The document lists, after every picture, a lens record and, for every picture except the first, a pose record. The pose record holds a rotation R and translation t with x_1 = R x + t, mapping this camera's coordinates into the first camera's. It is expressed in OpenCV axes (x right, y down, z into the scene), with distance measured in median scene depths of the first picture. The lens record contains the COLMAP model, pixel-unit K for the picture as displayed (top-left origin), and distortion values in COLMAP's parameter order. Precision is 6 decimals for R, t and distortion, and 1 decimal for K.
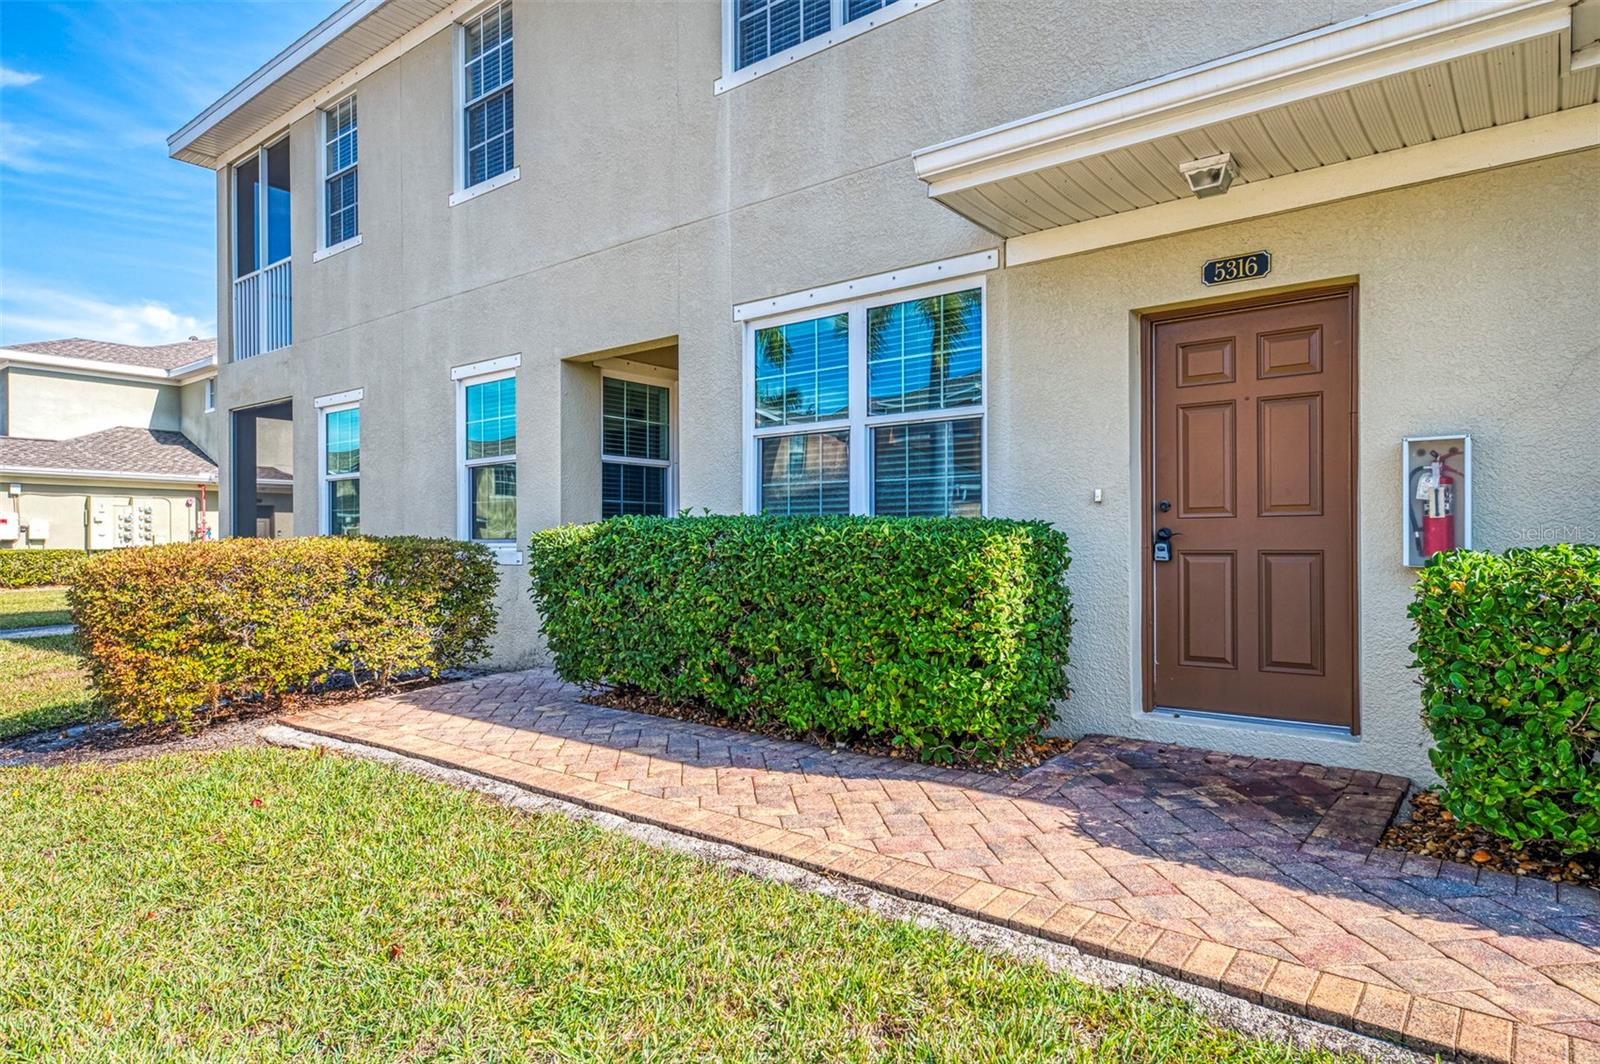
lens RADIAL K [[940.2, 0, 802.8], [0, 940.2, 541.5], [0, 0, 1]] dist [0.015285, 0.001035]
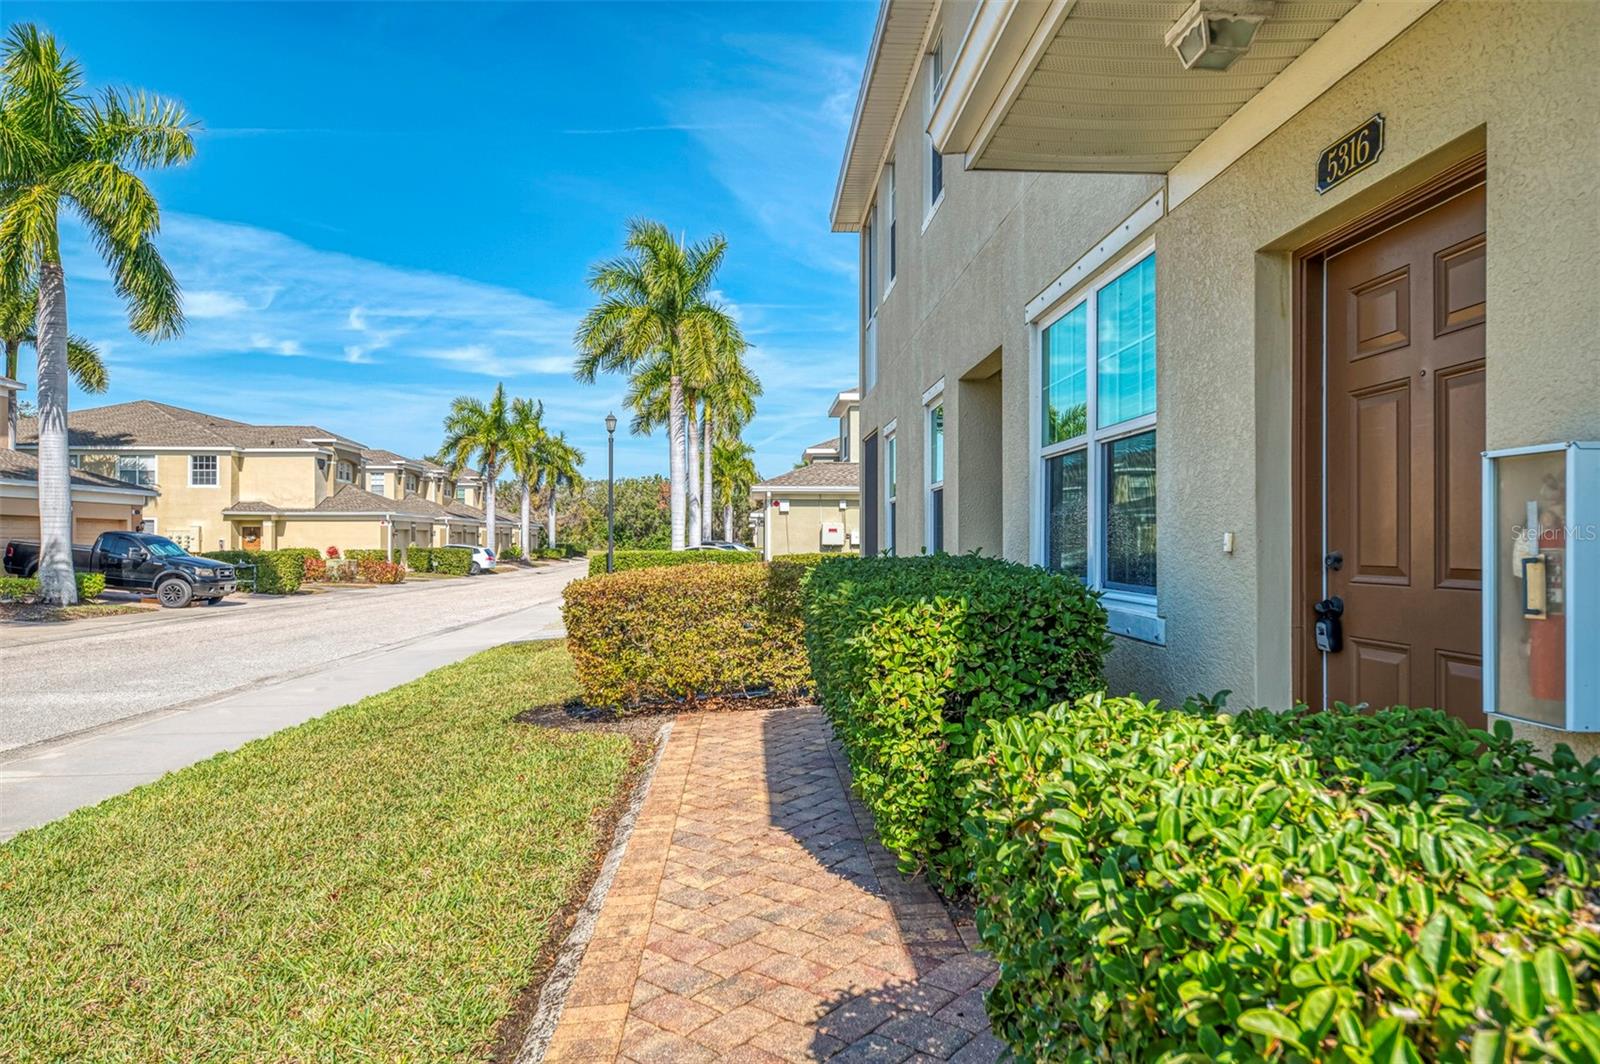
lens RADIAL K [[1017.7, 0, 797.8], [0, 1017.7, 543.6], [0, 0, 1]] dist [0.012021, 0.002258]
pose [[0.648765, 0.003694, -0.760980, 0.725749], [0.002826, 0.999970, 0.007263, -0.059814], [0.760984, -0.006863, 0.648735, 0.345717]]
